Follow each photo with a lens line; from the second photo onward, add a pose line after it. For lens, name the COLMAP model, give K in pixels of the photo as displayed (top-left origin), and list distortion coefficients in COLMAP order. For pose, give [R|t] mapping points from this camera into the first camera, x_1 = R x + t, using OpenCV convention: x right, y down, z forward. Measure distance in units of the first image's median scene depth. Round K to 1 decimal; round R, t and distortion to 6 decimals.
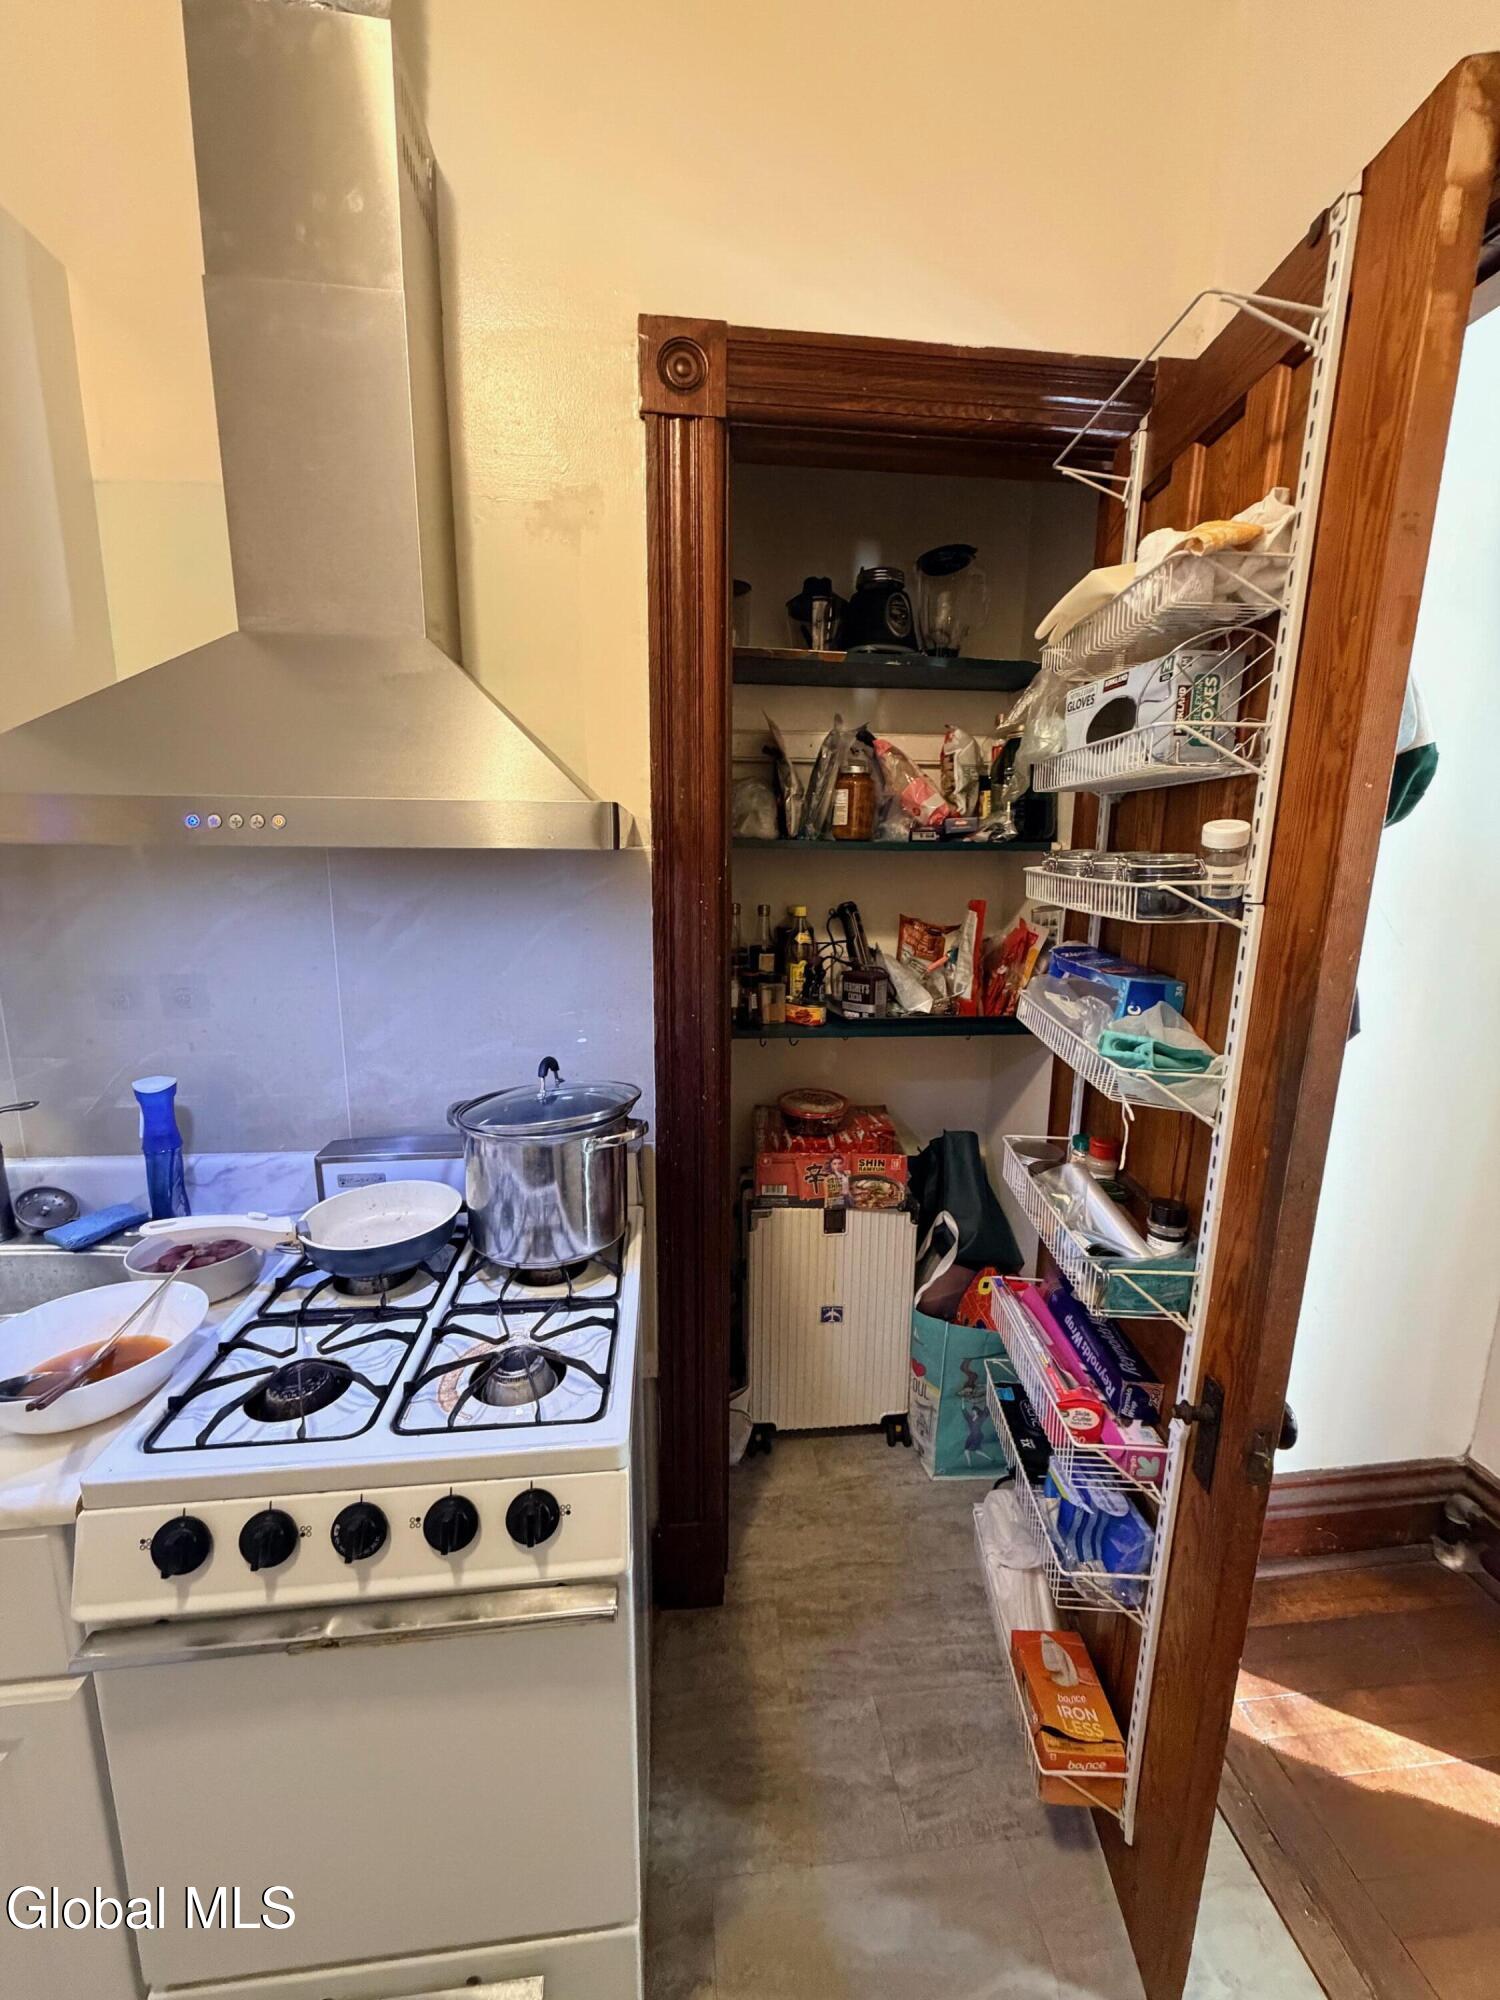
lens RADIAL K [[803.7, 0, 756.5], [0, 803.7, 999.6], [0, 0, 1]] dist [-0.001481, -0.000002]
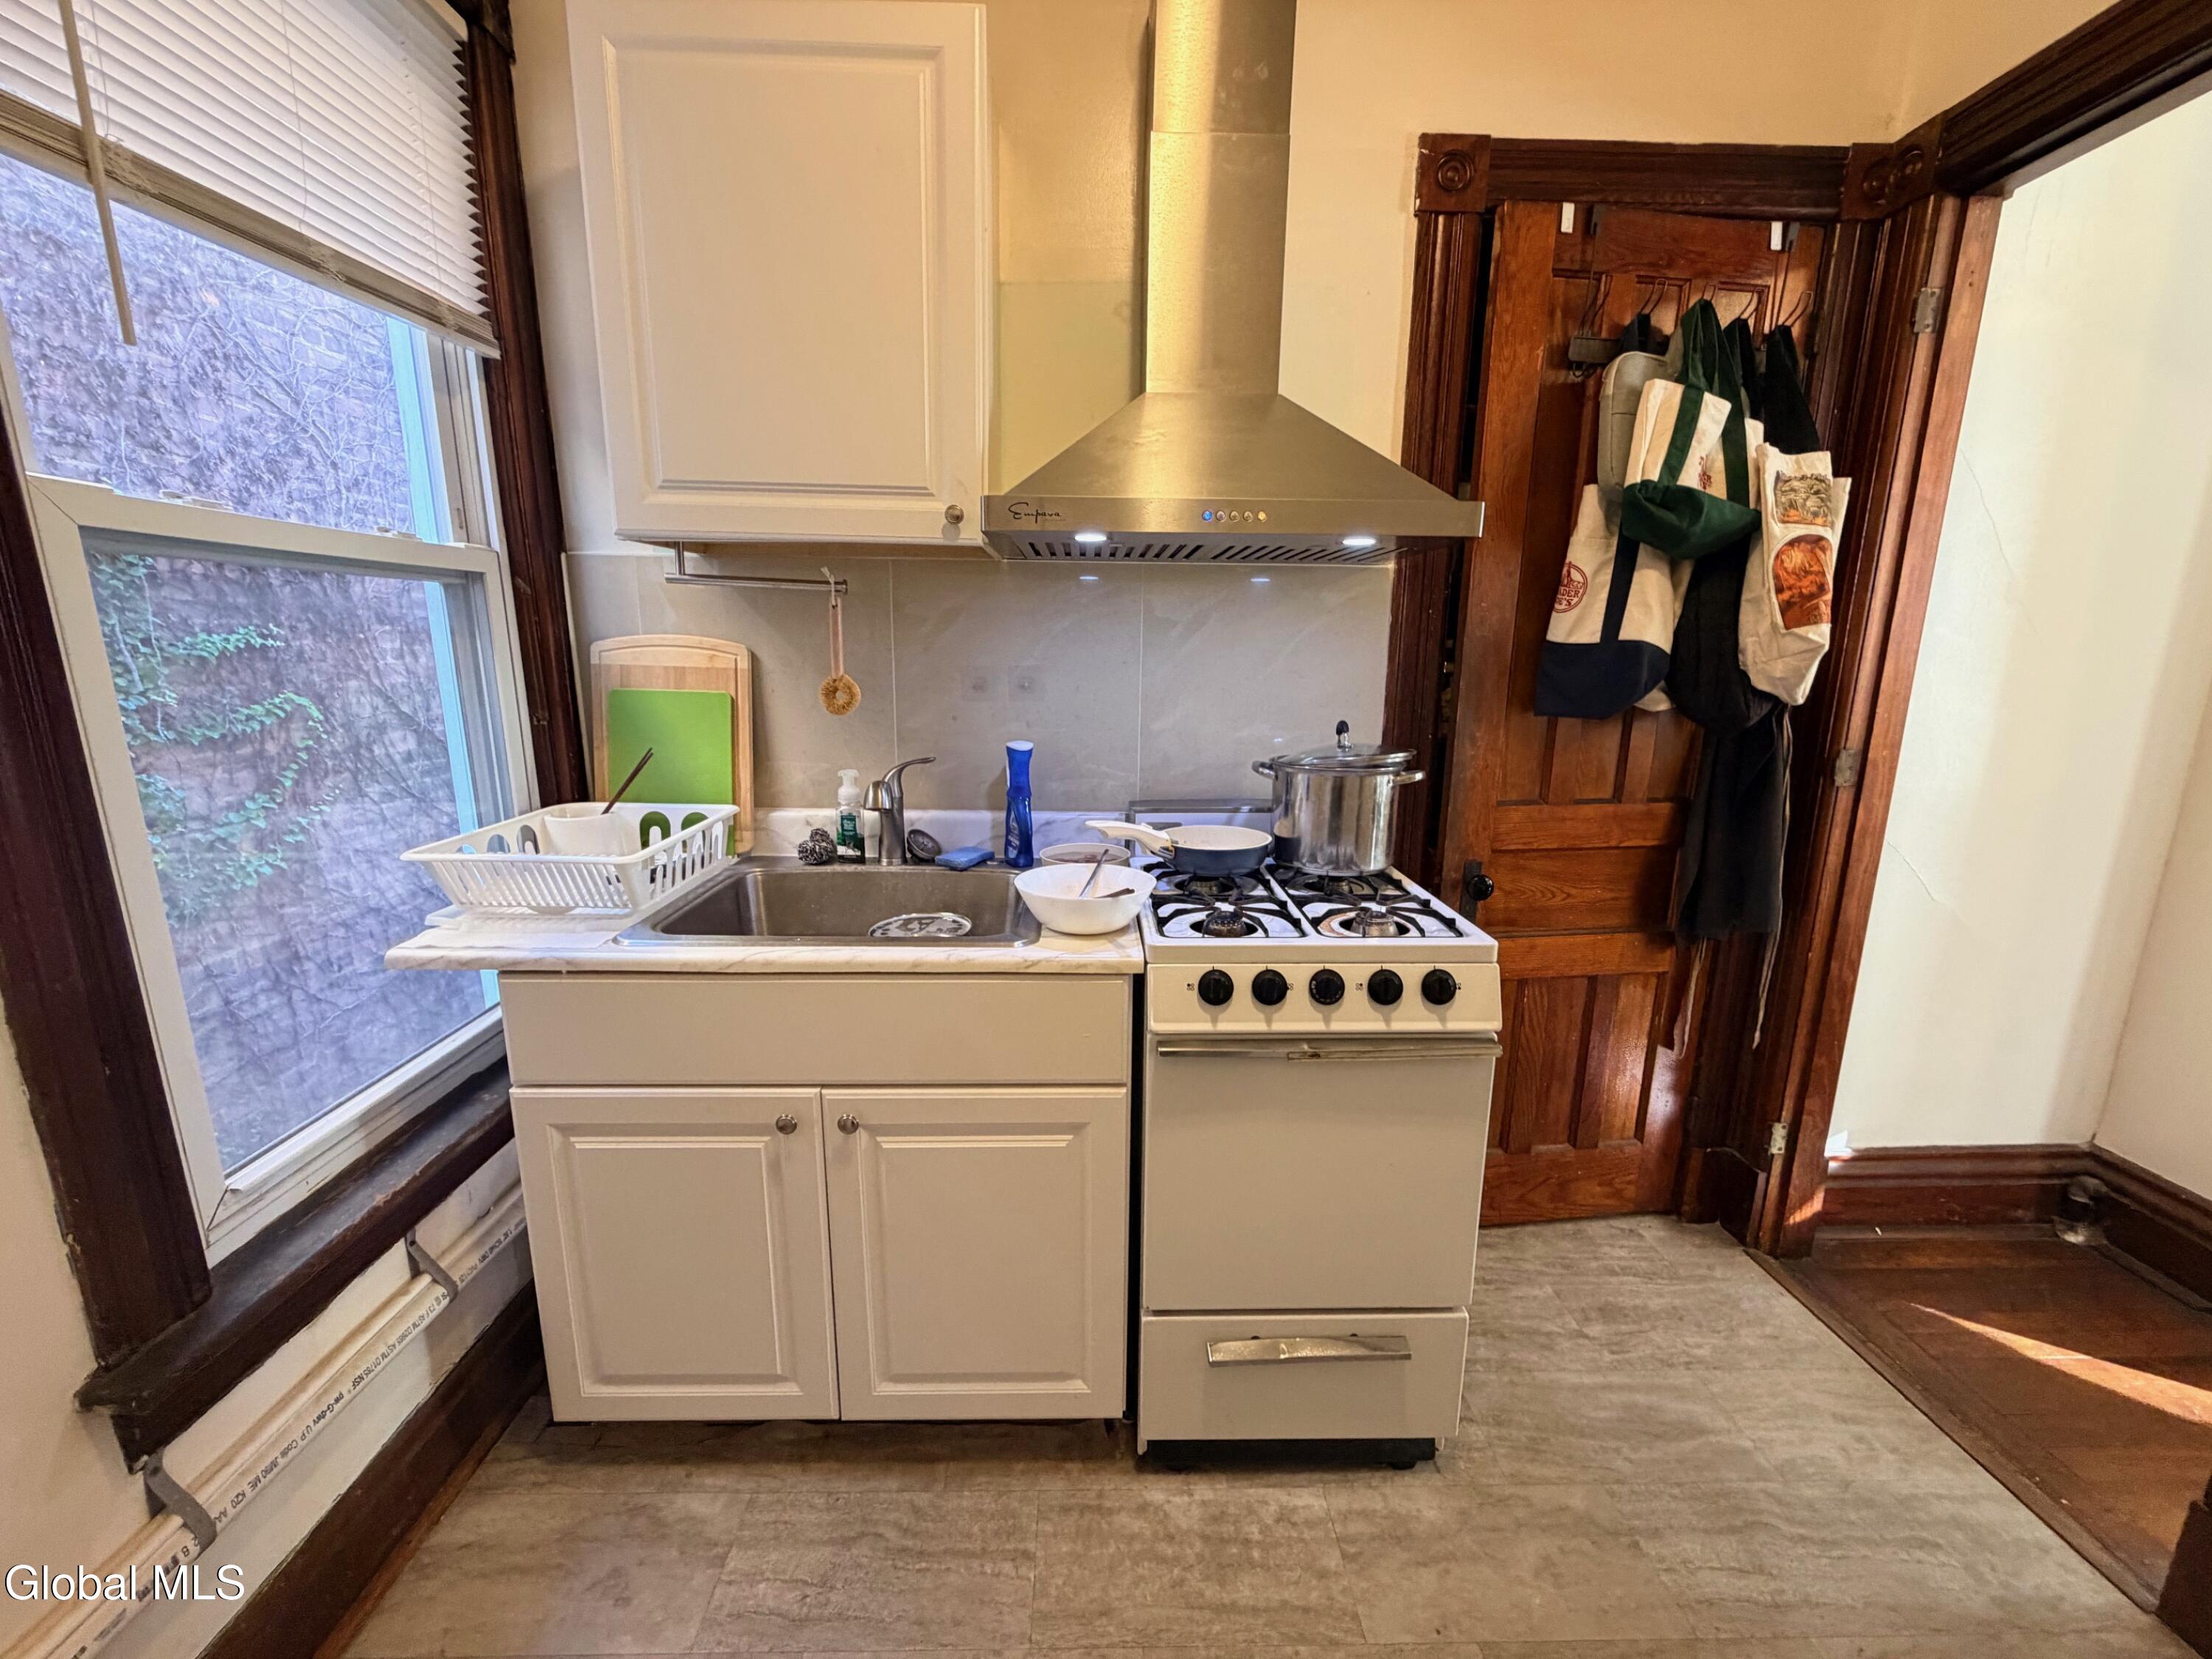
lens RADIAL K [[888.9, 0, 1103.0], [0, 888.9, 832.9], [0, 0, 1]] dist [-0.001481, -0.000002]
pose [[0.995774, 0.016774, -0.090296, -0.450043], [-0.015604, 0.999785, 0.013655, 0.210231], [0.090505, -0.012188, 0.995821, -0.403516]]
